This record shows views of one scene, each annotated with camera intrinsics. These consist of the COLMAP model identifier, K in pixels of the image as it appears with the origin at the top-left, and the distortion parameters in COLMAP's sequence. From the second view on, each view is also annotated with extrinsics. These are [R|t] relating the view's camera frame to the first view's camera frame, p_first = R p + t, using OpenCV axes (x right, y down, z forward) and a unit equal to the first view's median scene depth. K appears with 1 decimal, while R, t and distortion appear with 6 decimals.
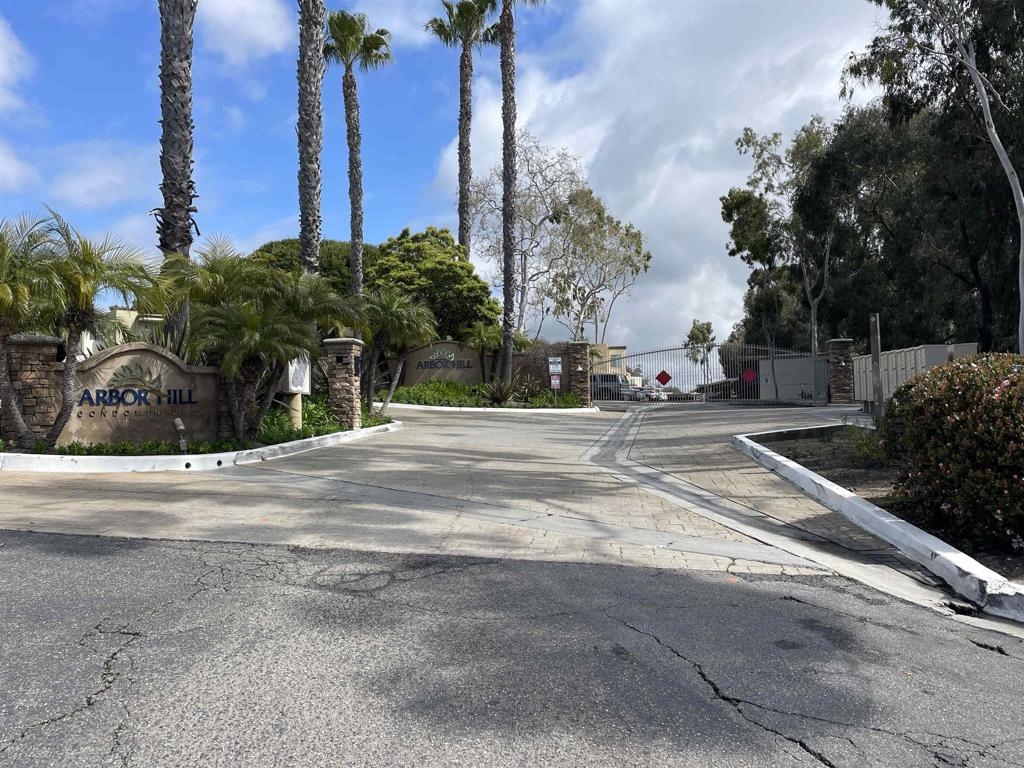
lens RADIAL K [[913.1, 0, 512.0], [0, 913.1, 384.0], [0, 0, 1]] dist [0.102042, -0.146440]
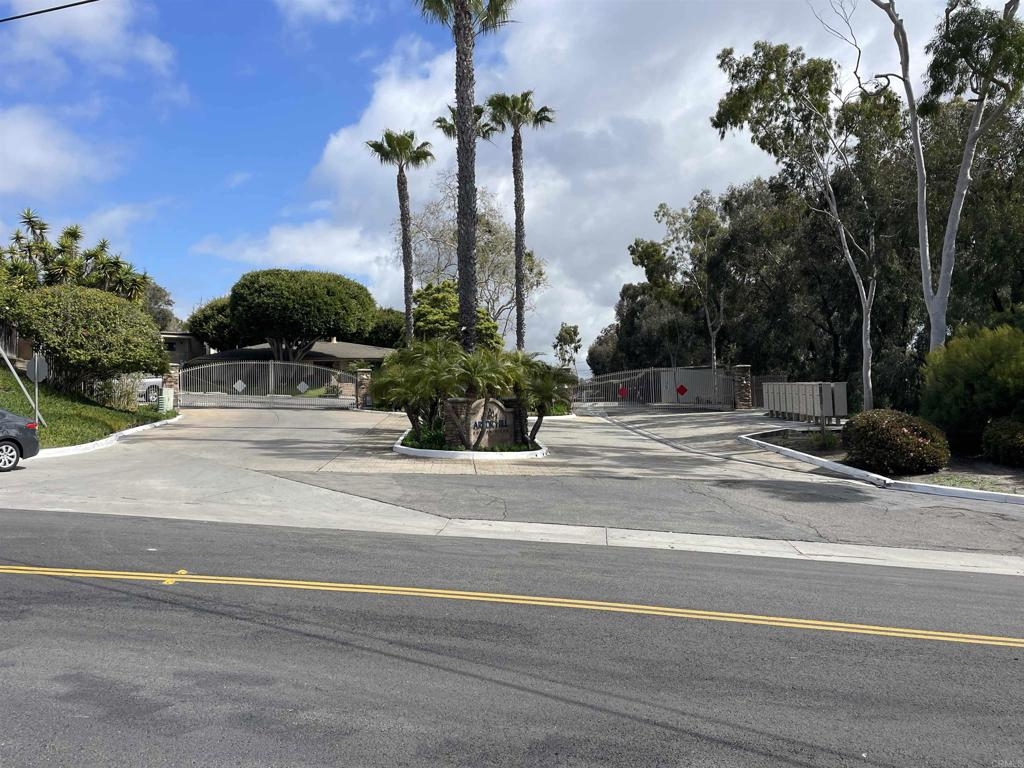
lens RADIAL K [[913.1, 0, 512.0], [0, 913.1, 384.0], [0, 0, 1]] dist [0.102042, -0.146440]
pose [[0.985534, -0.011105, 0.169116, -0.679111], [0.009915, 0.999920, 0.007881, -0.089727], [-0.169190, -0.006091, 0.985565, -1.019939]]
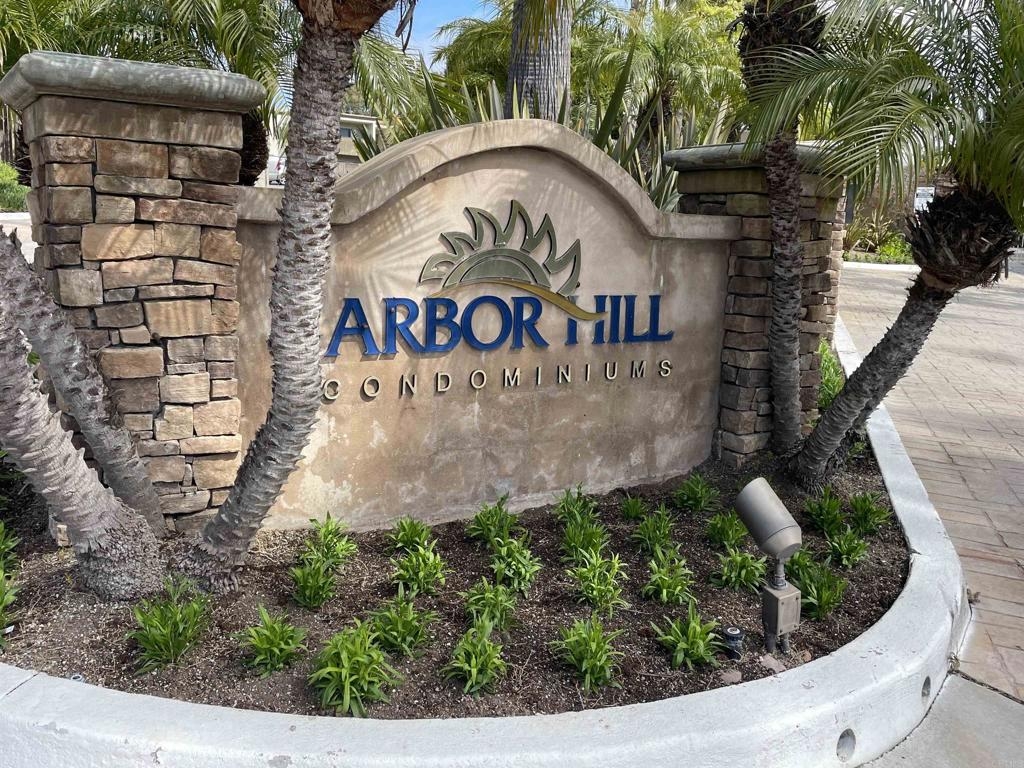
lens RADIAL K [[913.1, 0, 512.0], [0, 913.1, 384.0], [0, 0, 1]] dist [0.102042, -0.146440]
pose [[0.980806, 0.086001, -0.174995, -0.339331], [-0.050511, 0.978904, 0.197976, -0.022028], [0.188329, -0.185337, 0.964460, 0.696265]]
